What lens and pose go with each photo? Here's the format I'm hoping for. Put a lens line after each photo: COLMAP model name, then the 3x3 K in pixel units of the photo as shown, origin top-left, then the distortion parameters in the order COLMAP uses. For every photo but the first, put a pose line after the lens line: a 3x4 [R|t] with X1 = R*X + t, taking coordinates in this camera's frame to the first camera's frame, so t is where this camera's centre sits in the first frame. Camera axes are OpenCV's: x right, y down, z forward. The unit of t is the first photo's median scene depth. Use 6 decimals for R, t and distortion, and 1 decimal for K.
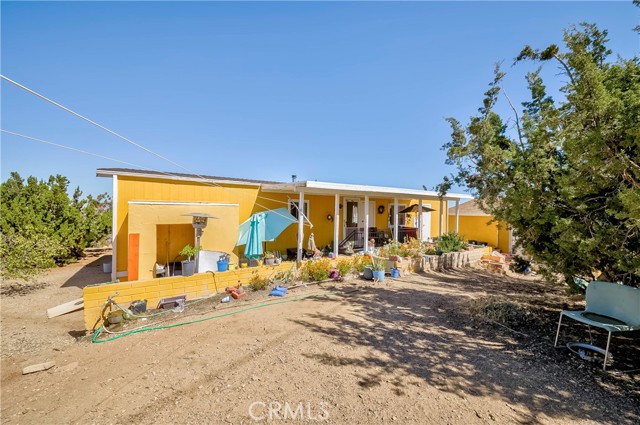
lens RADIAL K [[217.9, 0, 320.6], [0, 217.9, 213.4], [0, 0, 1]] dist [0.011784, -0.000123]
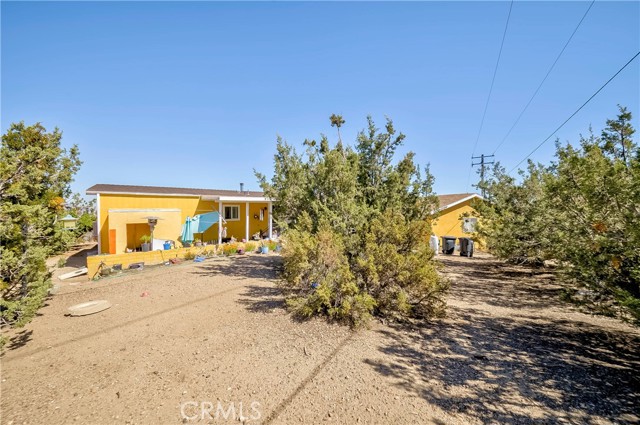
lens RADIAL K [[217.9, 0, 319.9], [0, 217.9, 214.3], [0, 0, 1]] dist [0.011784, -0.000123]
pose [[0.997146, -0.015289, 0.073929, 0.605539], [0.013703, 0.999666, 0.021917, -0.038800], [-0.074239, -0.020841, 0.997023, -0.785769]]
